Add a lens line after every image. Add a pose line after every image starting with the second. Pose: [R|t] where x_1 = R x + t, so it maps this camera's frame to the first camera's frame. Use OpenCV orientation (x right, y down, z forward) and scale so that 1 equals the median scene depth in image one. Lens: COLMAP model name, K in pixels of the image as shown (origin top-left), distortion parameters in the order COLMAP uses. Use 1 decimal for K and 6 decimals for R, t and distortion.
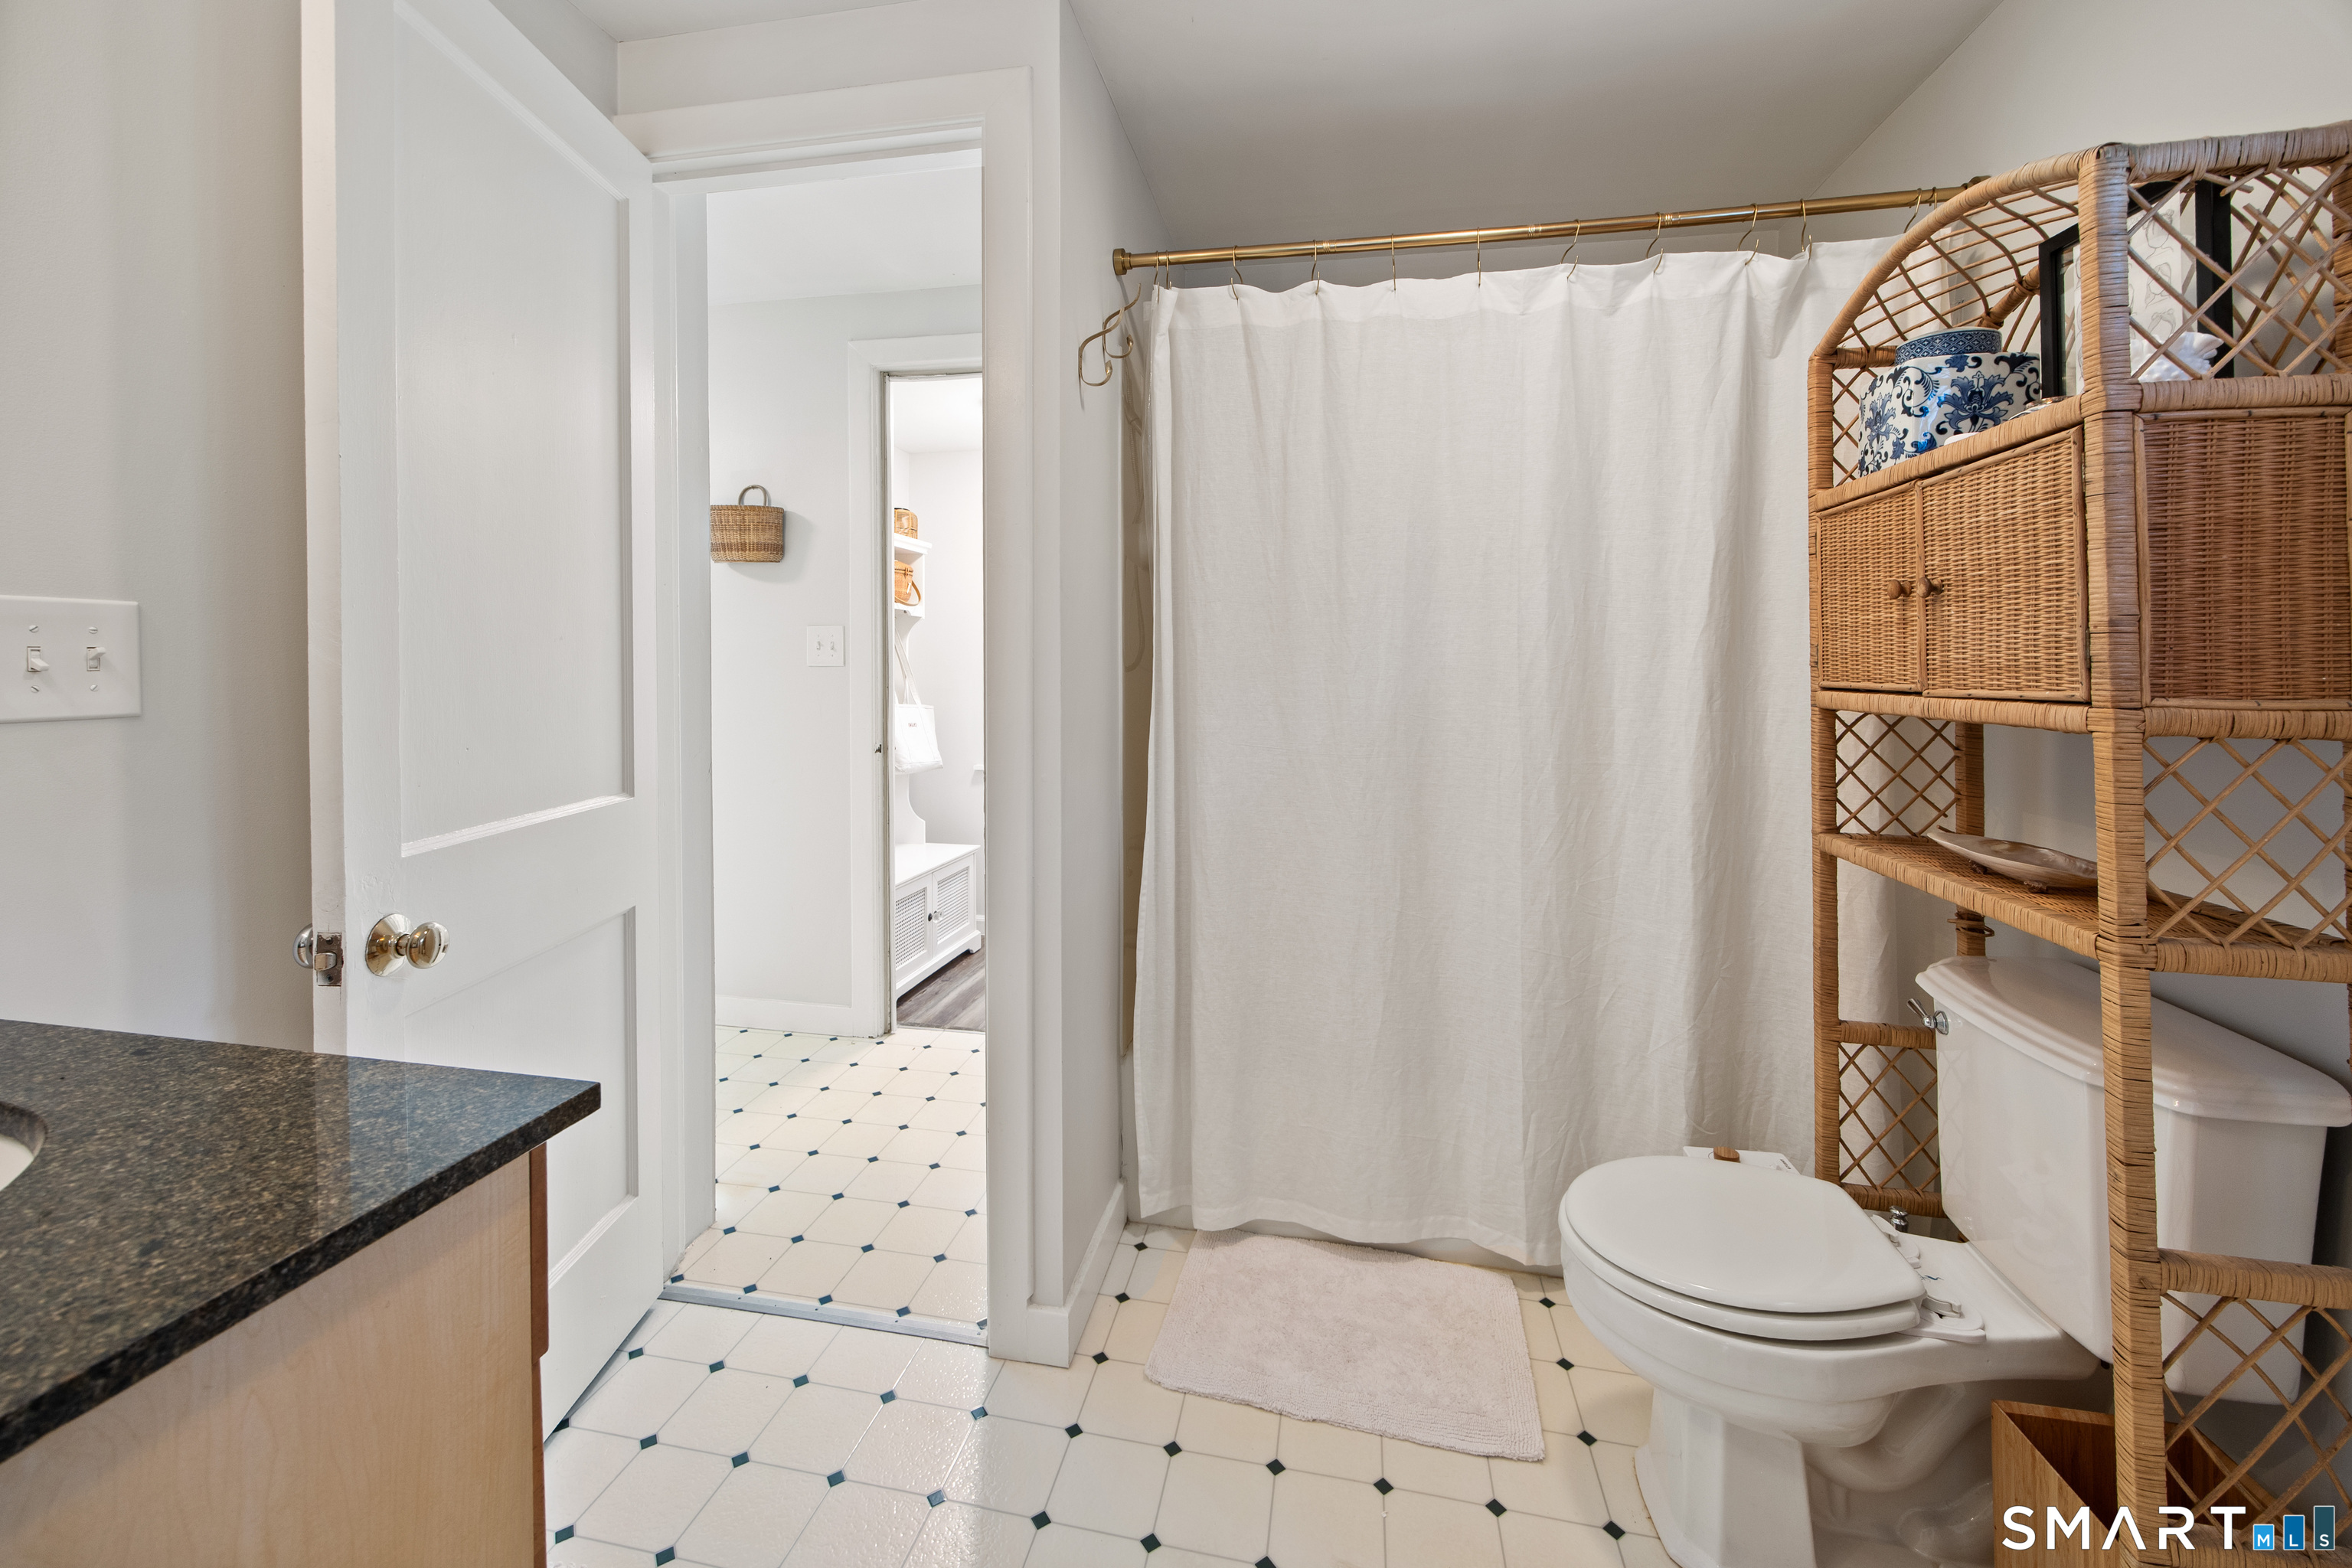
lens RADIAL K [[931.6, 0, 1162.3], [0, 931.6, 679.0], [0, 0, 1]] dist [-0.000093, 0.000251]
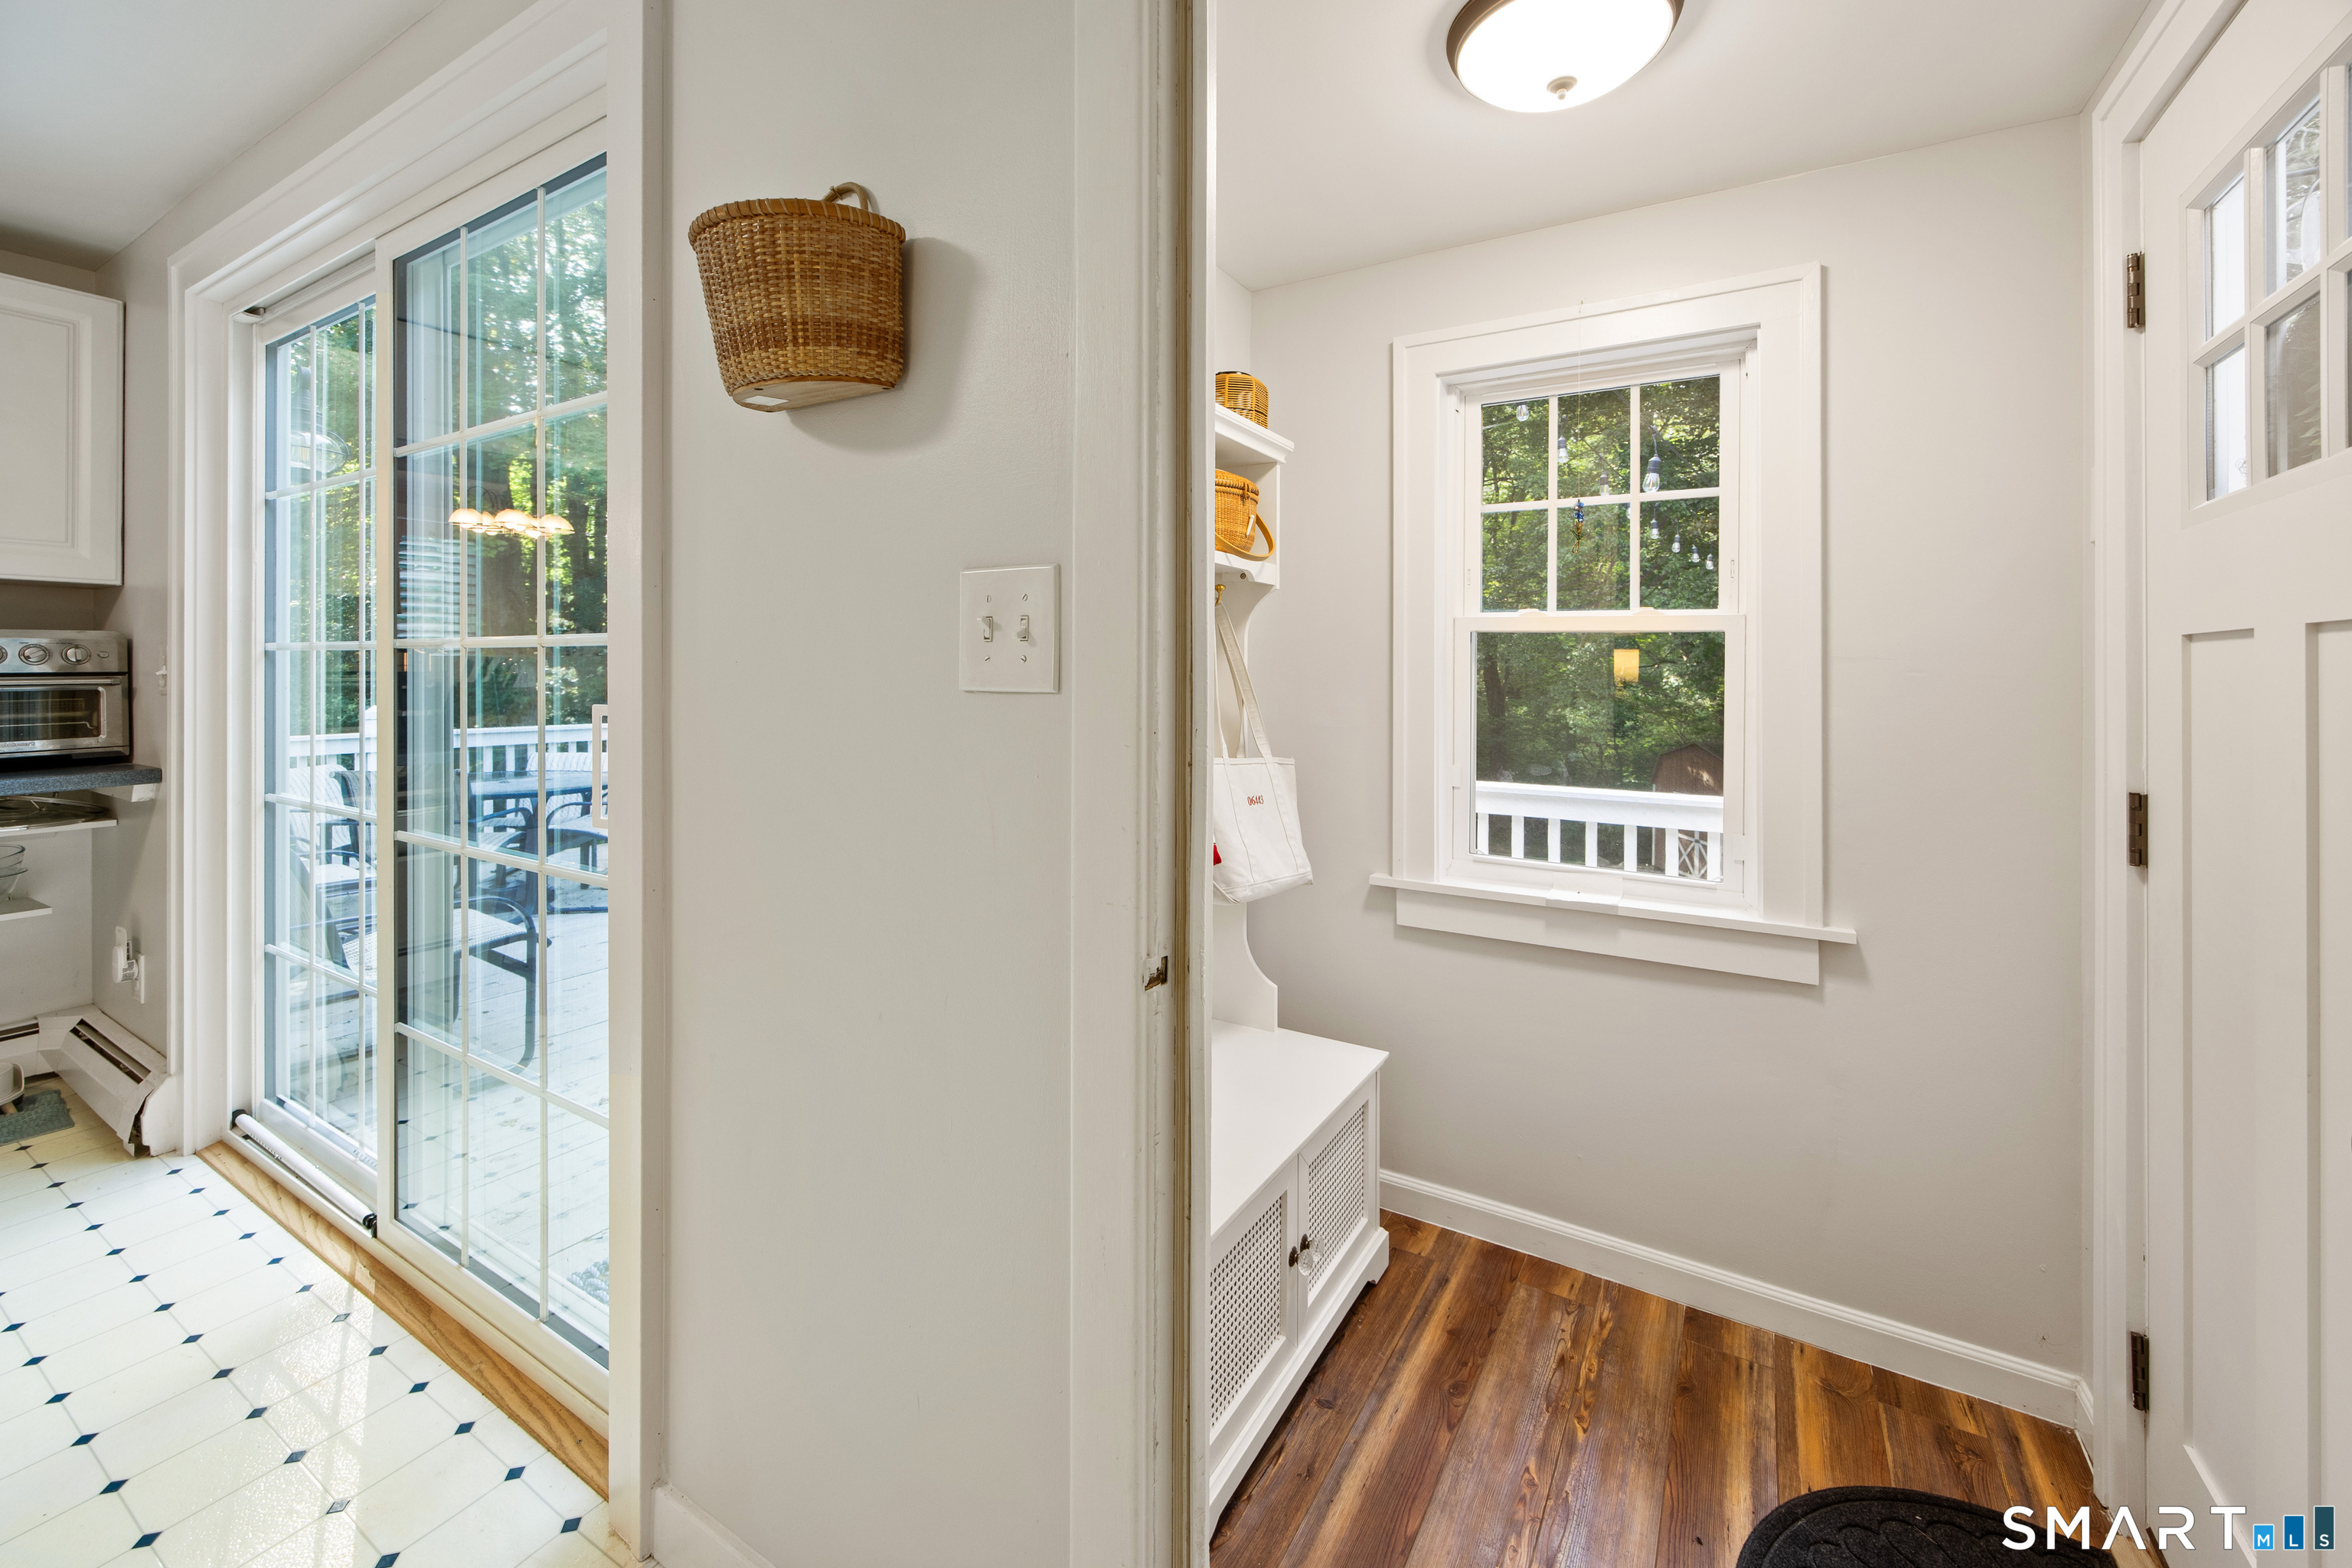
lens RADIAL K [[931.6, 0, 1179.9], [0, 931.6, 676.2], [0, 0, 1]] dist [-0.000093, 0.000251]
pose [[0.945088, 0.003922, -0.326792, -0.198421], [-0.007699, 0.999918, -0.010266, -0.016515], [0.326725, 0.012219, 0.945040, 0.710405]]
